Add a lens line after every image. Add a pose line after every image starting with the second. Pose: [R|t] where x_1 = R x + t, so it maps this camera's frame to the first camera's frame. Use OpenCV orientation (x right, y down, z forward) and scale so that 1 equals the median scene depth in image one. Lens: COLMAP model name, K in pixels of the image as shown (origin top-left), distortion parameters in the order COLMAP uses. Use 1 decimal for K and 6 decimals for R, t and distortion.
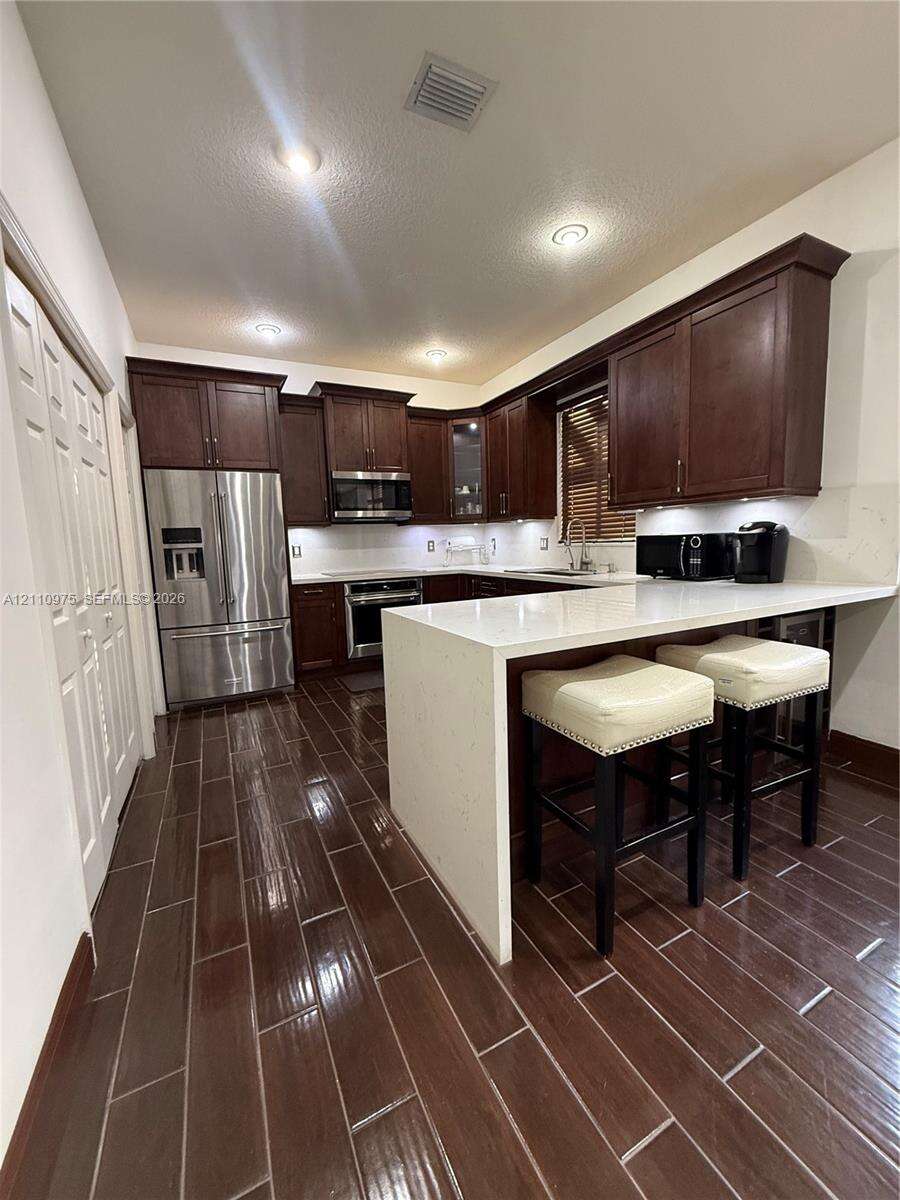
lens RADIAL K [[478.2, 0, 450.0], [0, 478.2, 600.0], [0, 0, 1]] dist [0.001711, -0.000345]
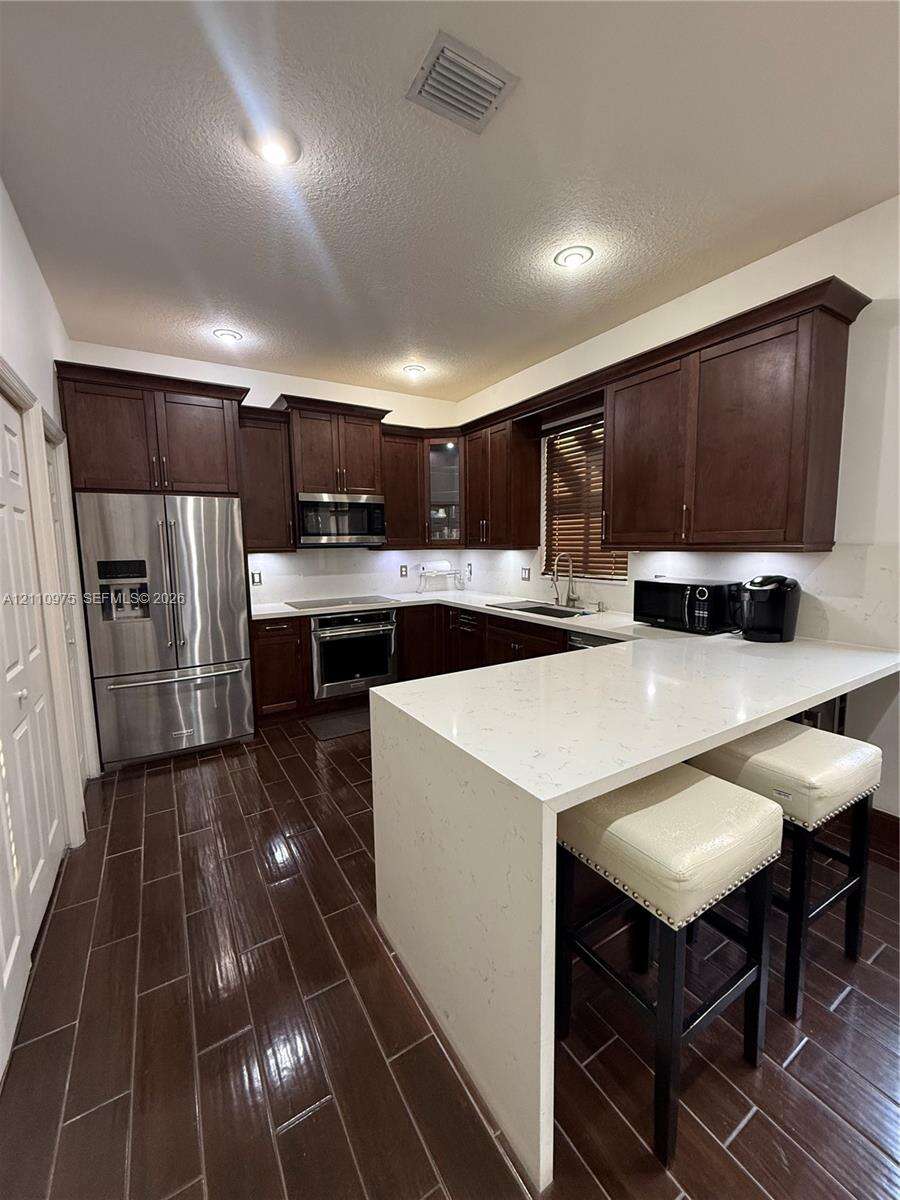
lens RADIAL K [[478.2, 0, 450.0], [0, 478.2, 600.0], [0, 0, 1]] dist [0.001711, -0.000345]
pose [[0.996176, 0.008088, 0.086993, -0.044158], [-0.007713, 0.999959, -0.004648, -0.076212], [-0.087027, 0.003960, 0.996198, 0.085119]]
